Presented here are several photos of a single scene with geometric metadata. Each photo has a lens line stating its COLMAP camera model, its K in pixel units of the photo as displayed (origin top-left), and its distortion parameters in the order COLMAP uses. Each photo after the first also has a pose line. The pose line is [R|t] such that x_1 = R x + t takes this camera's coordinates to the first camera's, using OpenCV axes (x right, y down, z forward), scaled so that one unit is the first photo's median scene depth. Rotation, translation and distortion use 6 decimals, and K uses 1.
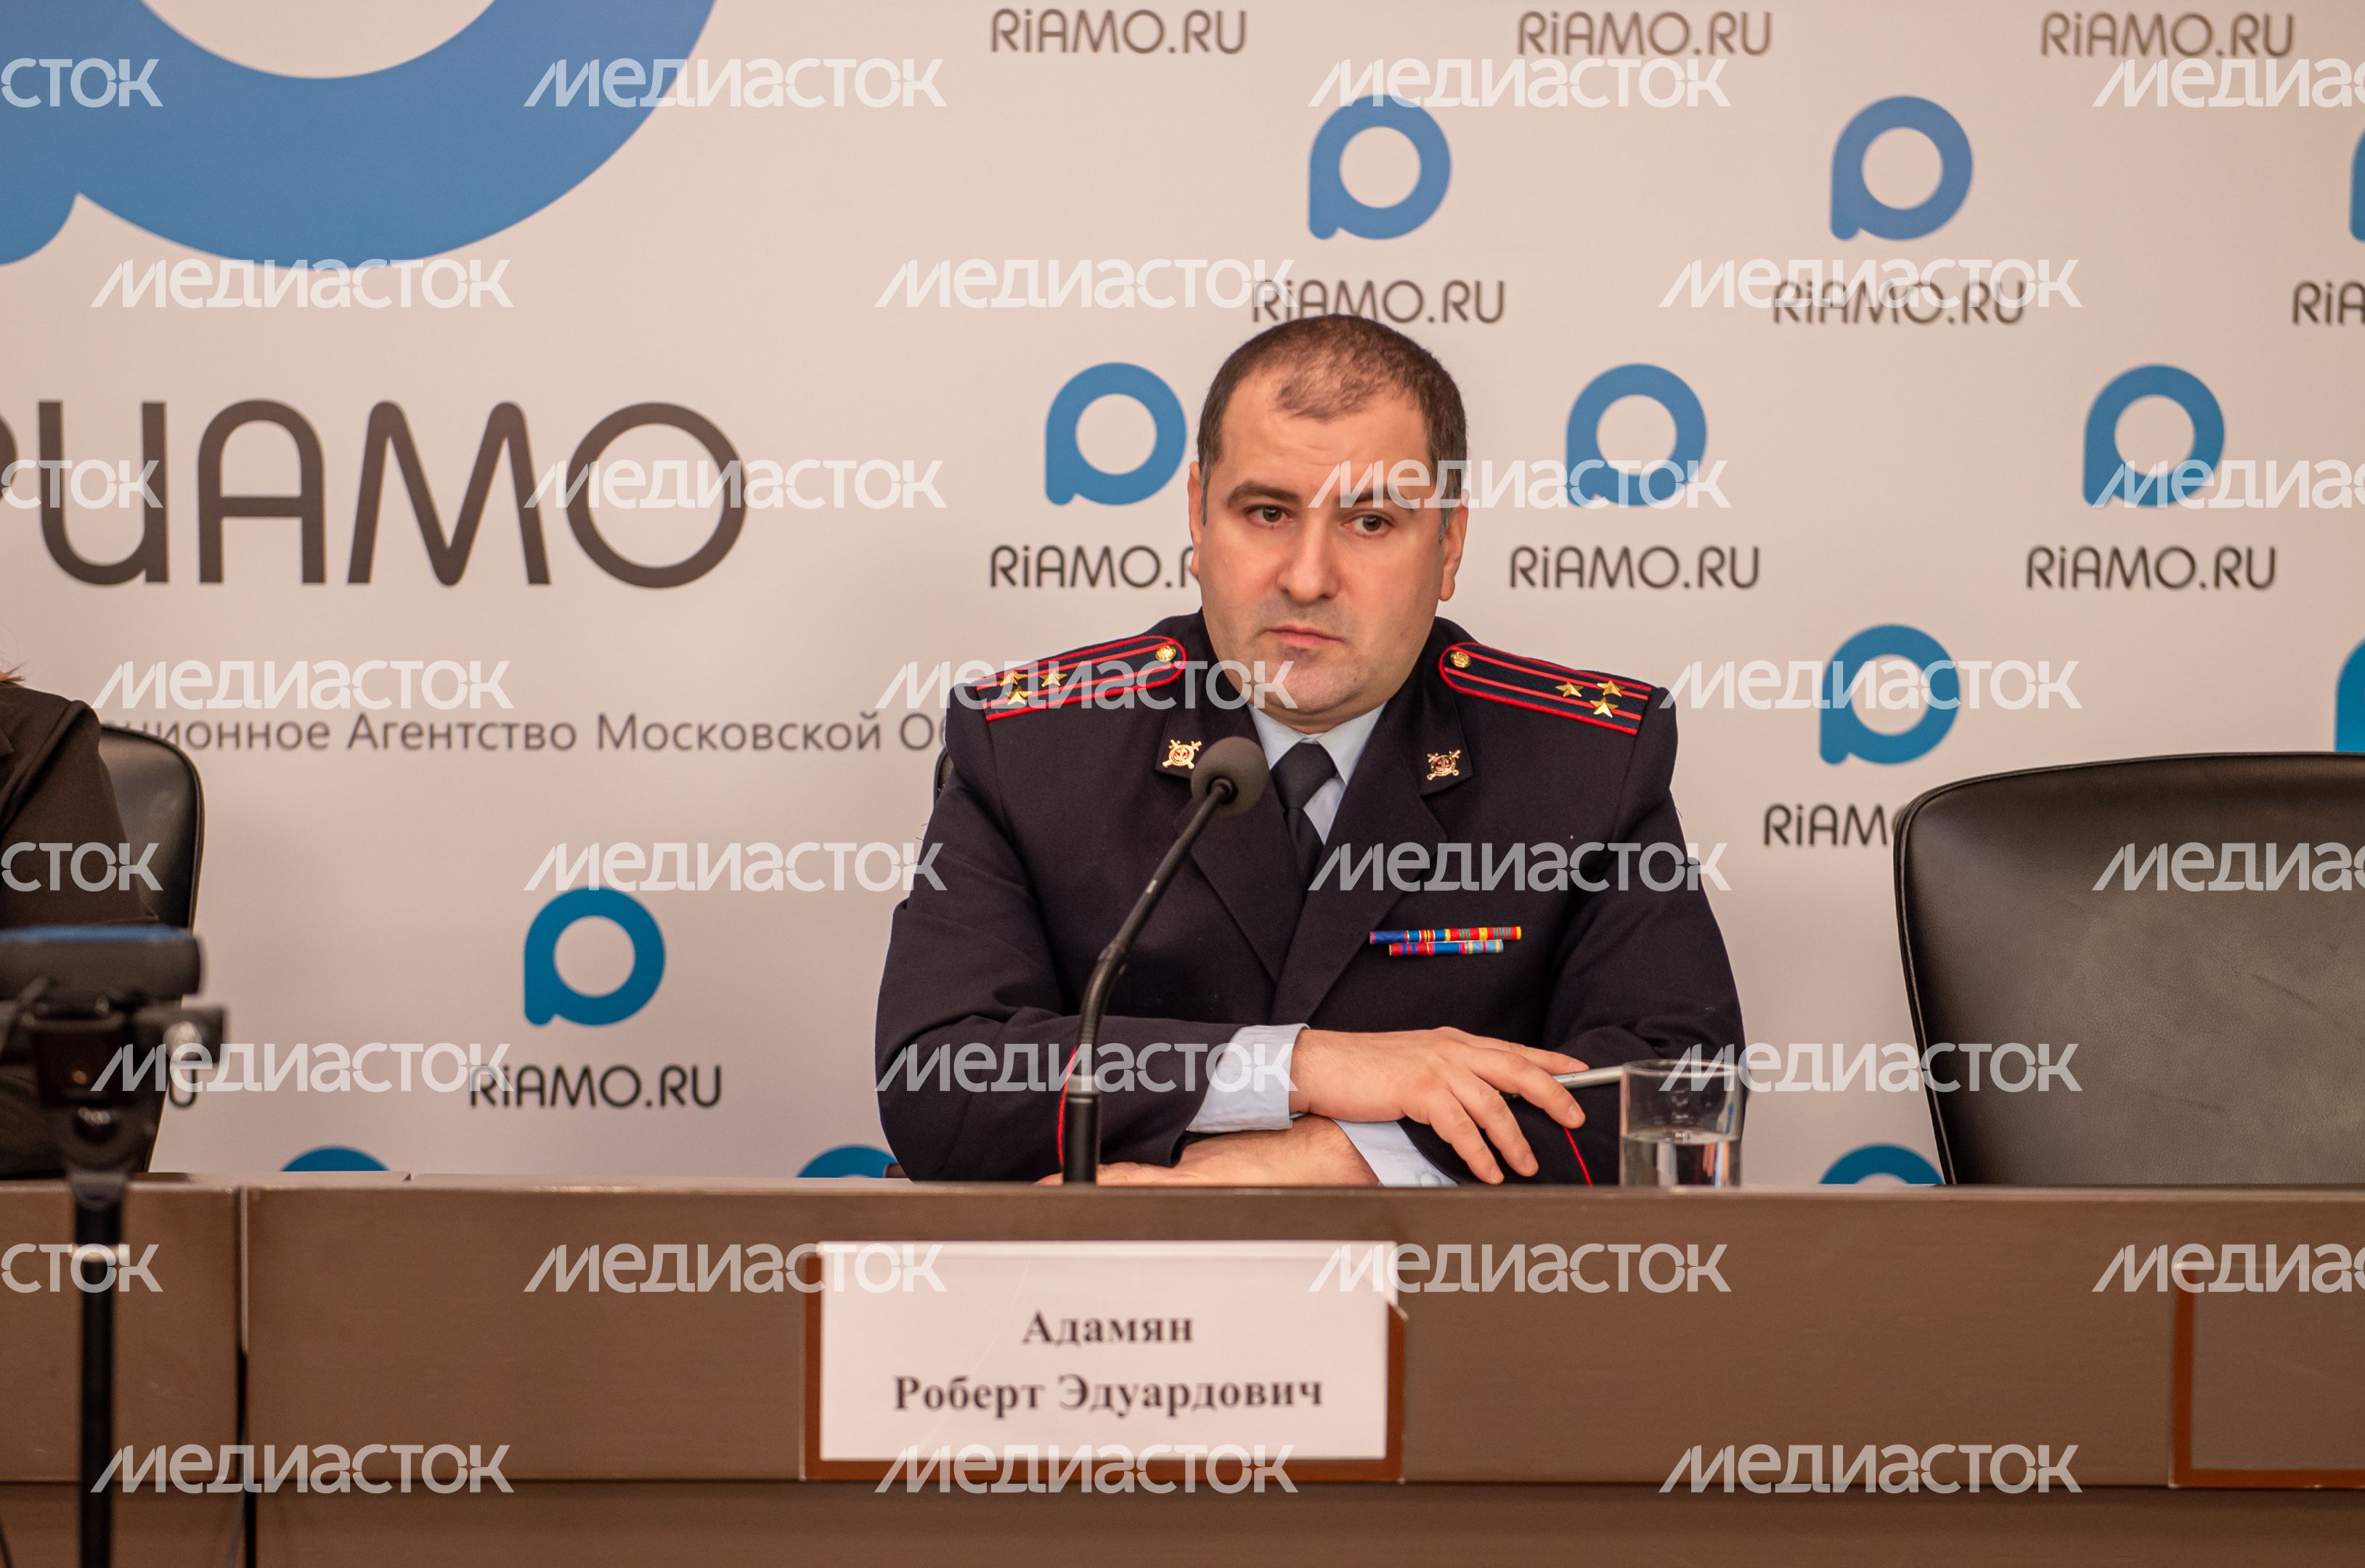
lens RADIAL K [[5515.6, 0, 1238.1], [0, 5515.6, 952.4], [0, 0, 1]] dist [0.122953, 0.000000]
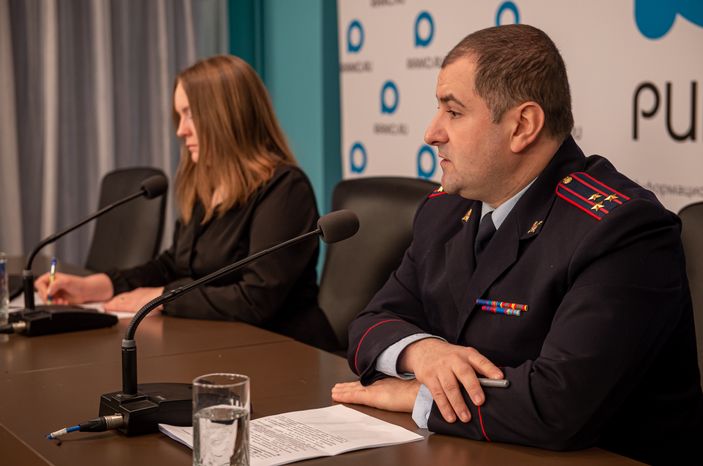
lens RADIAL K [[1230.1, 0, 366.7], [0, 1230.1, 210.2], [0, 0, 1]] dist [0.202117, 0.000000]
pose [[0.480366, 0.066348, -0.874555, 0.432392], [-0.079325, 0.996335, 0.032016, -0.051295], [0.873473, 0.053995, 0.483869, 0.718106]]
